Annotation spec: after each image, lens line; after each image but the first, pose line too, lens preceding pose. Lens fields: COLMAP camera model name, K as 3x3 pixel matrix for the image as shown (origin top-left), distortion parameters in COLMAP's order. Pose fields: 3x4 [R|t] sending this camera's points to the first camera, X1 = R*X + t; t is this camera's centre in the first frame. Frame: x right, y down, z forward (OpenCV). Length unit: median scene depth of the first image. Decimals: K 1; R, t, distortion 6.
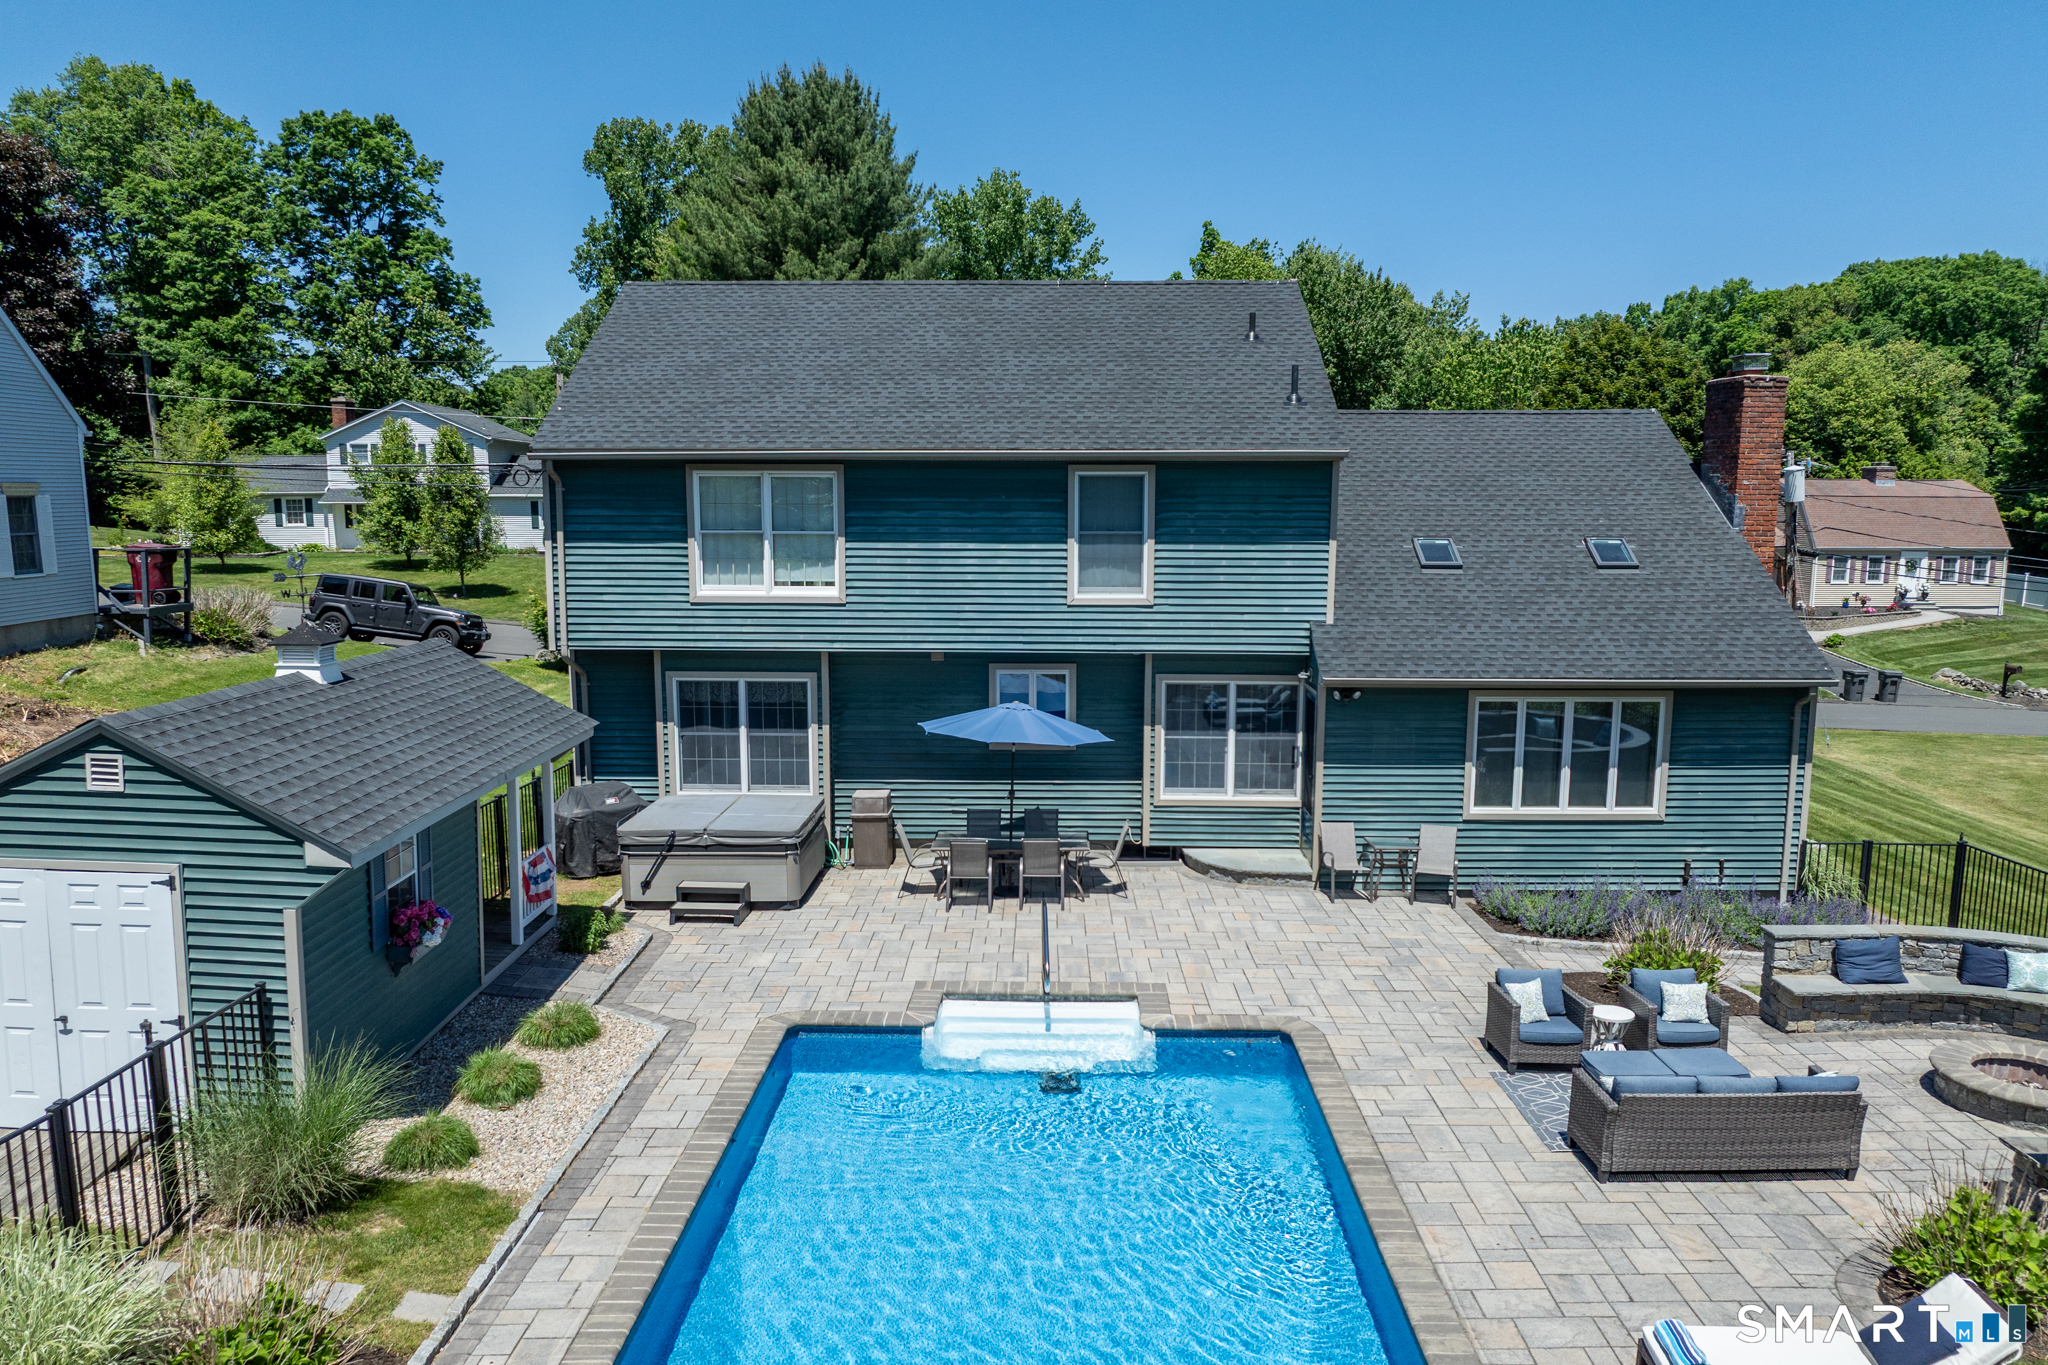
lens RADIAL K [[1438.8, 0, 1023.8], [0, 1438.8, 690.8], [0, 0, 1]] dist [-0.027567, -0.001594]
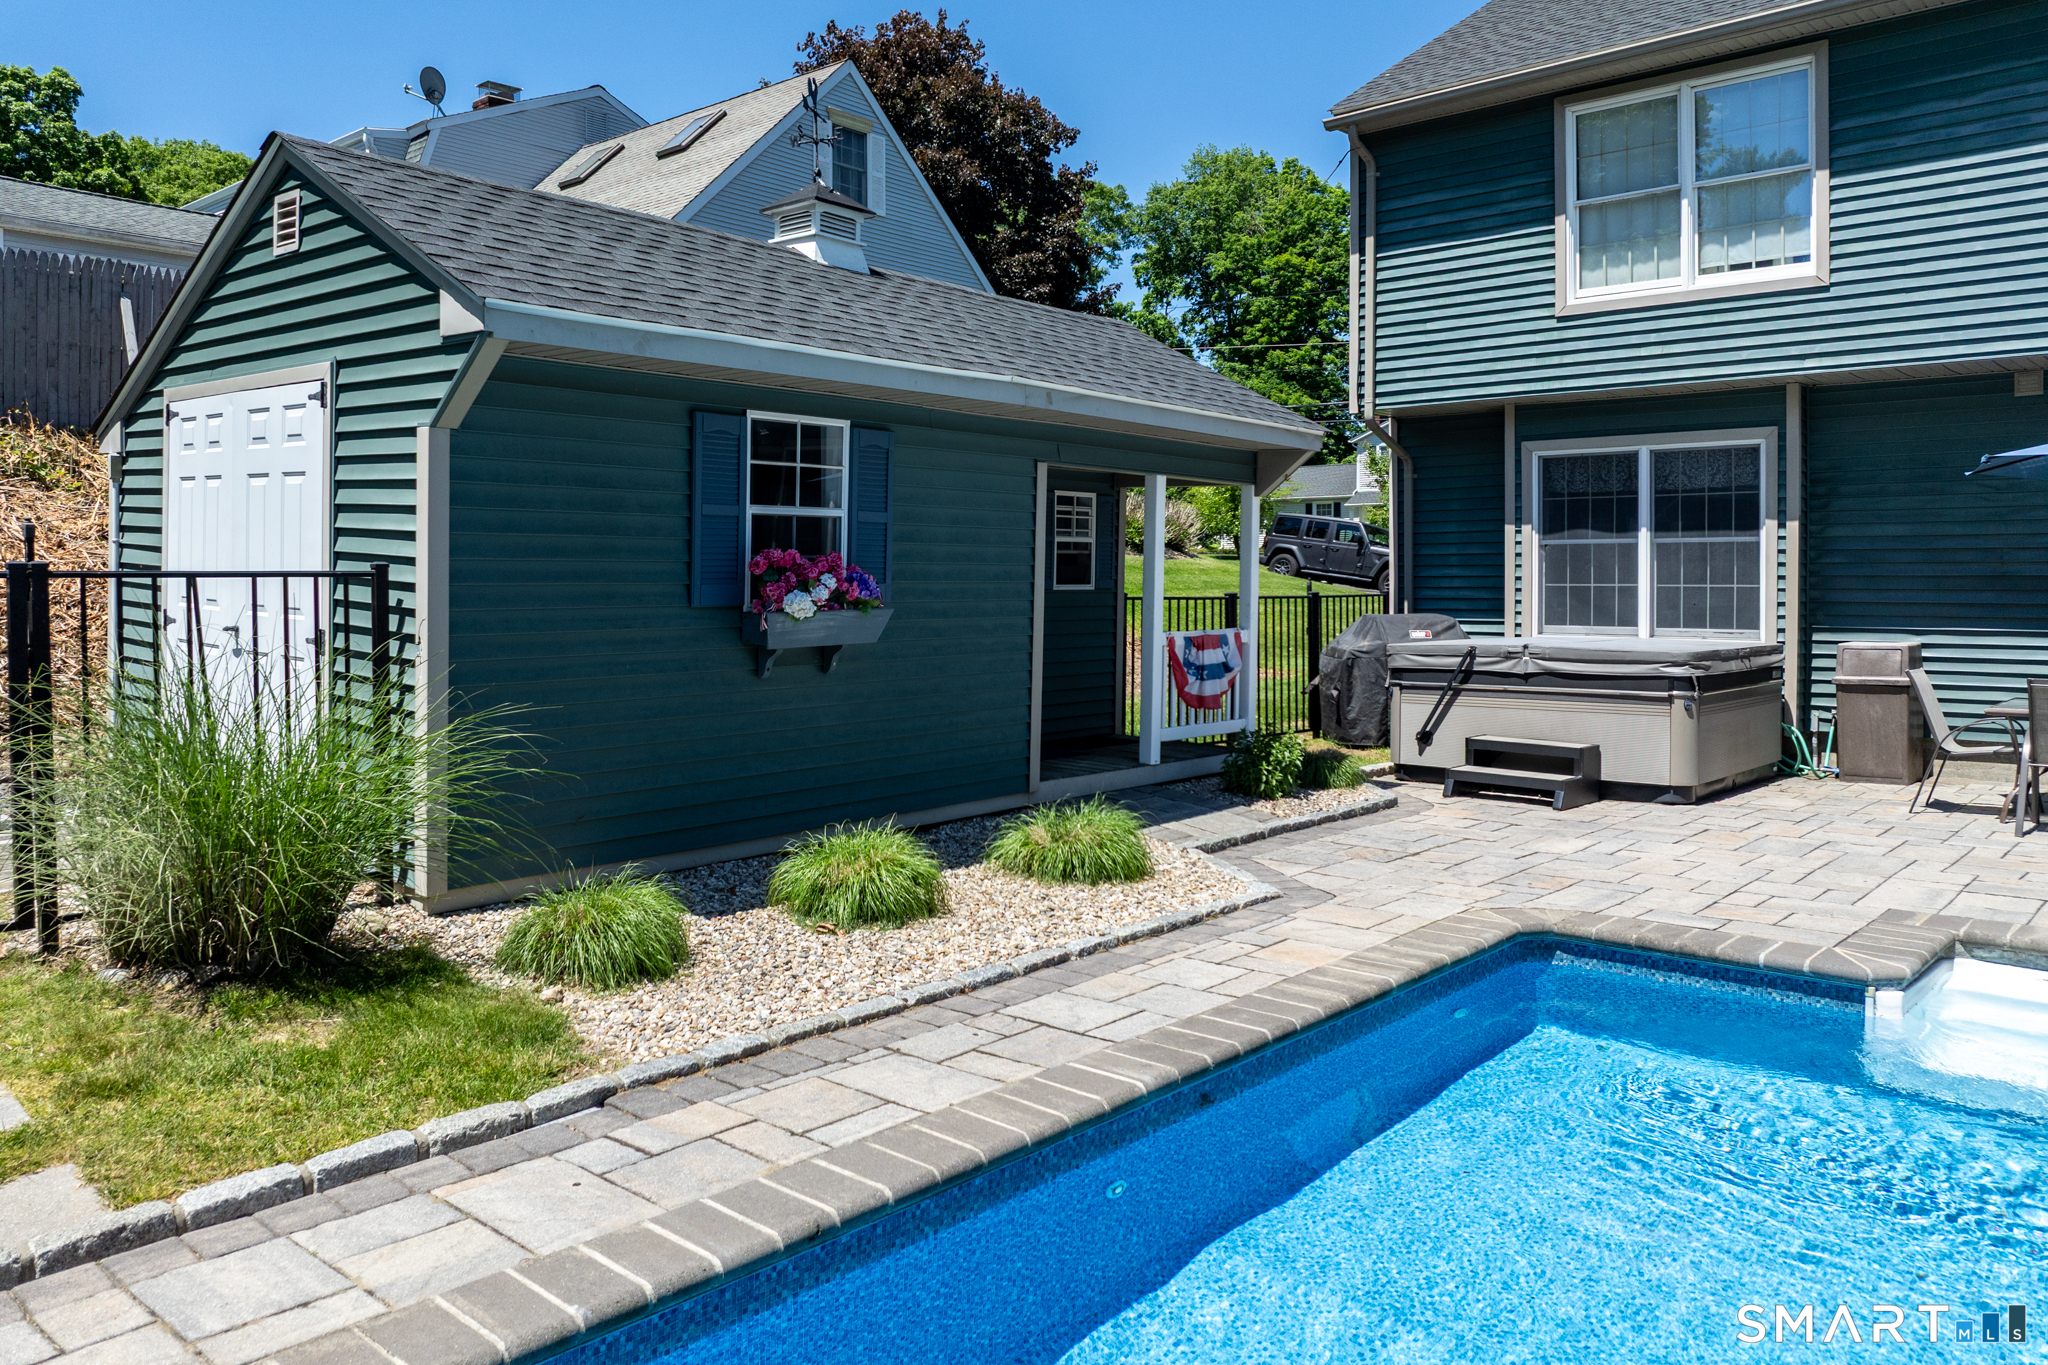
lens RADIAL K [[1503.2, 0, 1032.8], [0, 1503.2, 606.6], [0, 0, 1]] dist [-0.033121, -0.001089]
pose [[0.764040, 0.008741, -0.645109, 0.012008], [-0.075946, 0.994175, -0.076477, 0.129070], [0.640683, 0.107425, 0.760253, 0.382029]]
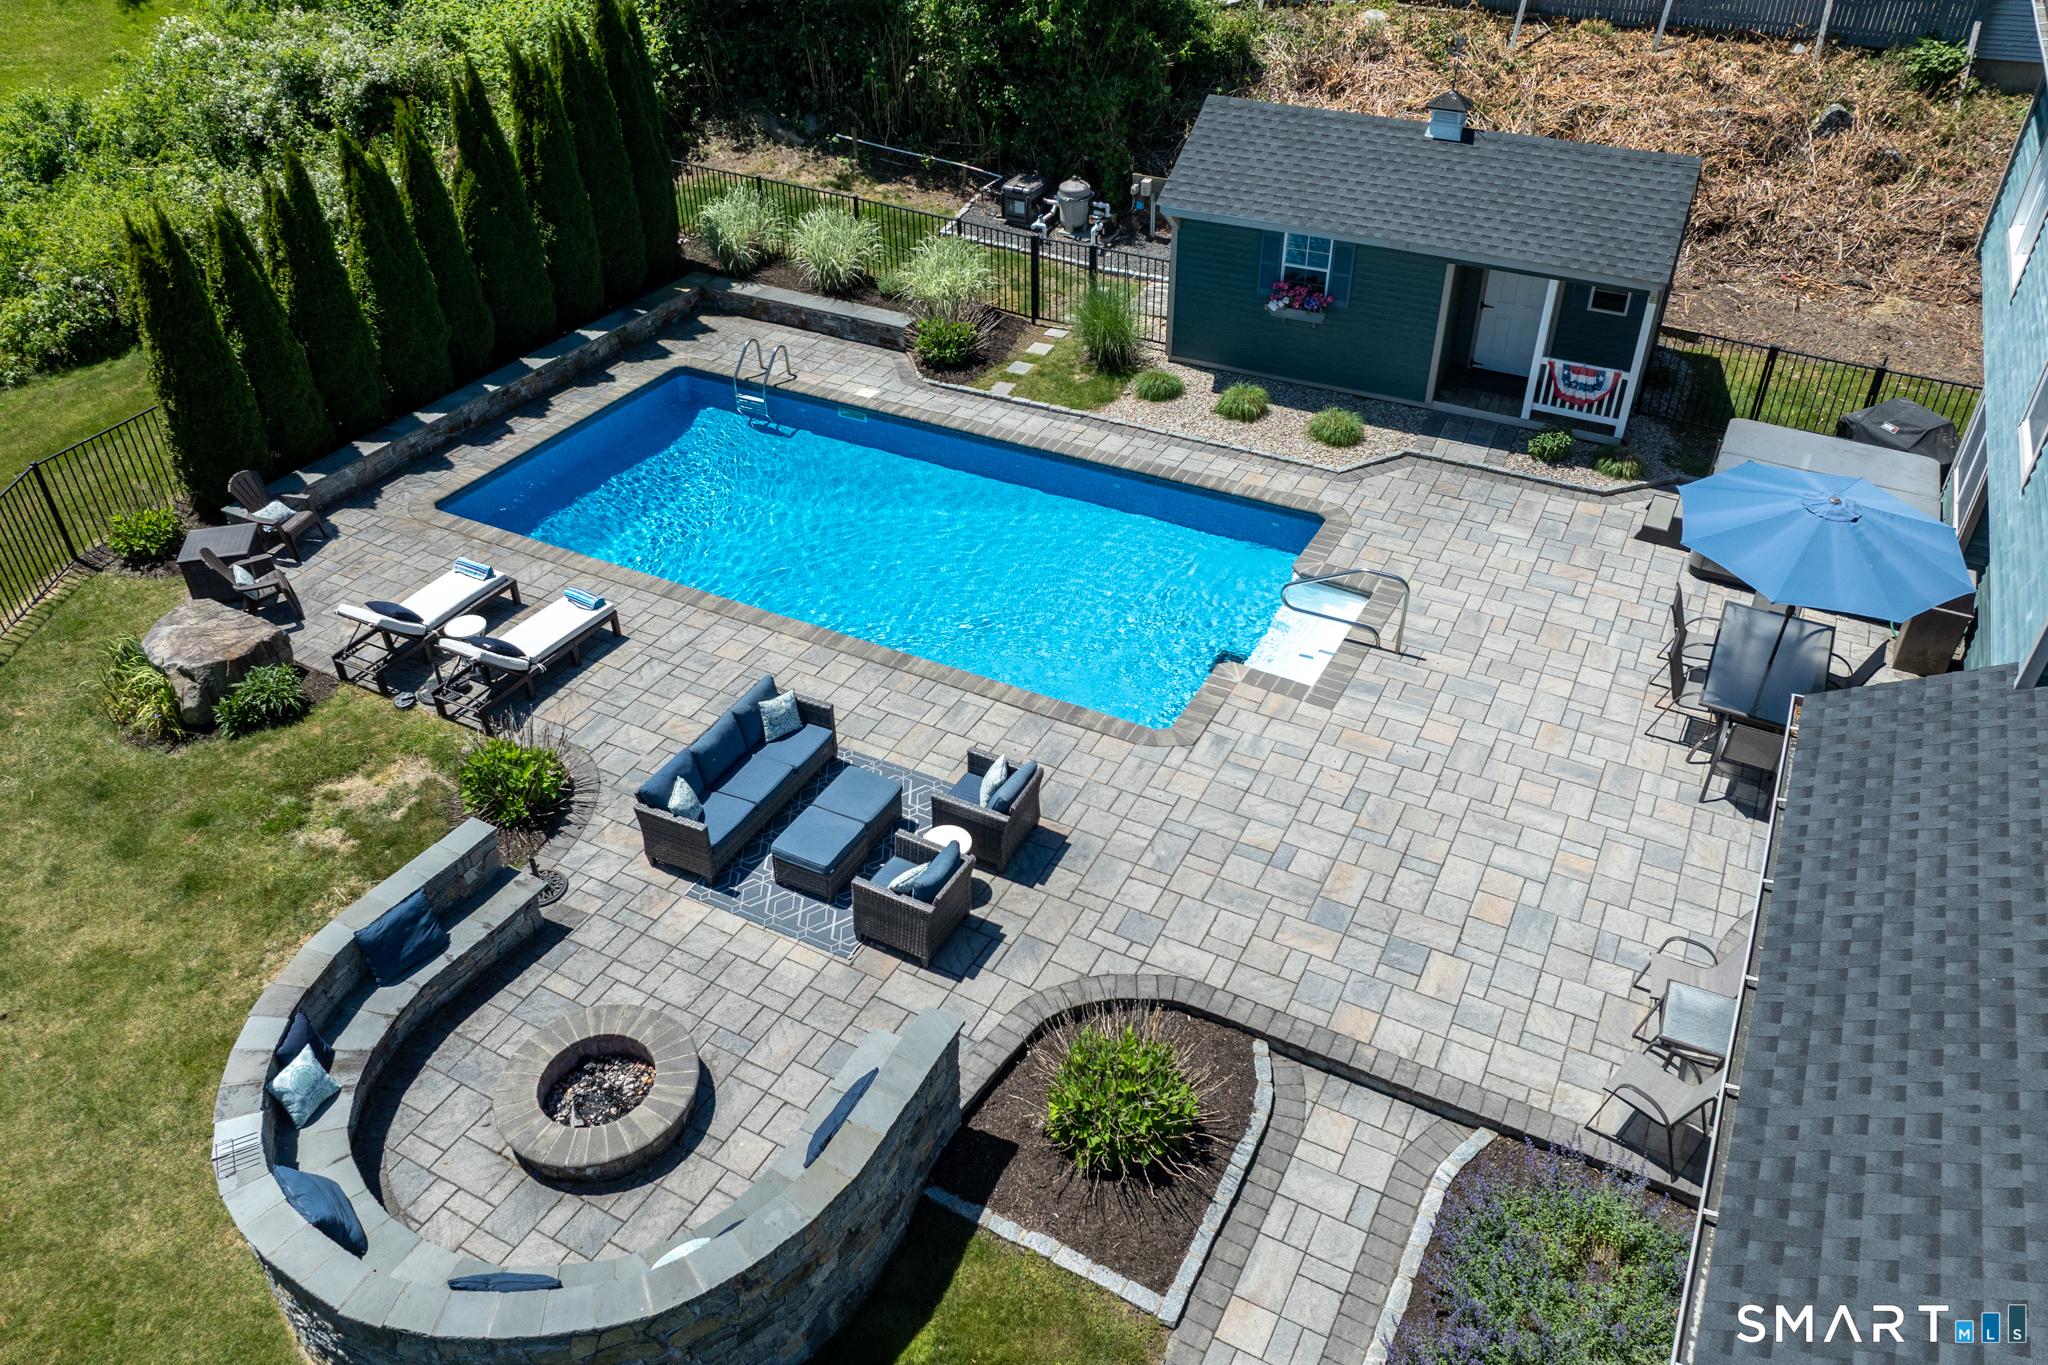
lens RADIAL K [[1503.2, 0, 1032.8], [0, 1503.2, 606.6], [0, 0, 1]] dist [-0.033121, -0.001089]
pose [[-0.438778, 0.480603, -0.759272, 0.673222], [-0.118827, 0.806502, 0.579168, -0.293826], [0.890704, 0.344348, -0.296767, 0.831839]]
